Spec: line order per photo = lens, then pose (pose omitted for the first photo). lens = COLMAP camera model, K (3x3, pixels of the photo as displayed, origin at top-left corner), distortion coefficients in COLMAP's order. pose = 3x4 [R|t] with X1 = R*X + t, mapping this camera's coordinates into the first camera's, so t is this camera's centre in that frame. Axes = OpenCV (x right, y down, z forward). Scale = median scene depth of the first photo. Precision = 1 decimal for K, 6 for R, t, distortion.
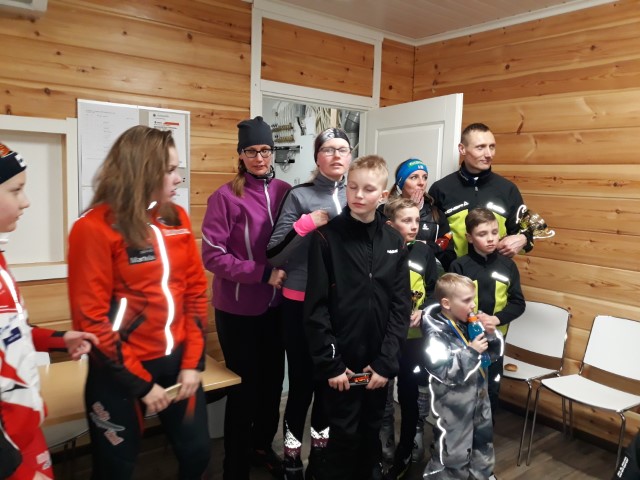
lens RADIAL K [[507.4, 0, 323.3], [0, 507.4, 238.5], [0, 0, 1]] dist [-0.039974, 0.003406]
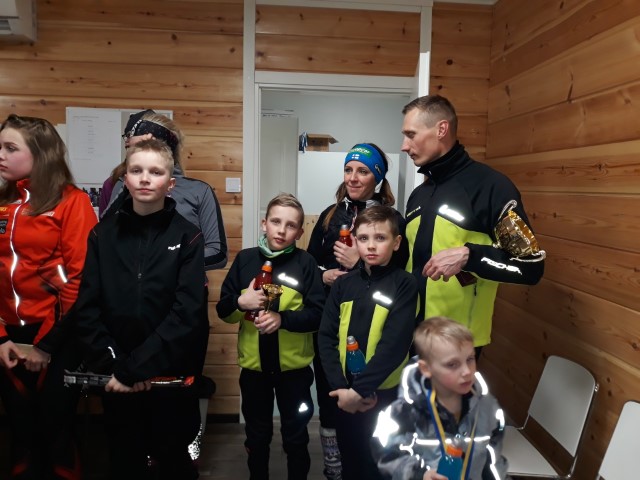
lens RADIAL K [[510.4, 0, 319.9], [0, 510.4, 258.4], [0, 0, 1]] dist [-0.044064, -0.001137]
pose [[0.820190, 0.073473, -0.567353, 0.537581], [-0.074029, 0.997011, 0.022095, 0.005903], [0.567281, 0.023879, 0.823178, 0.292365]]
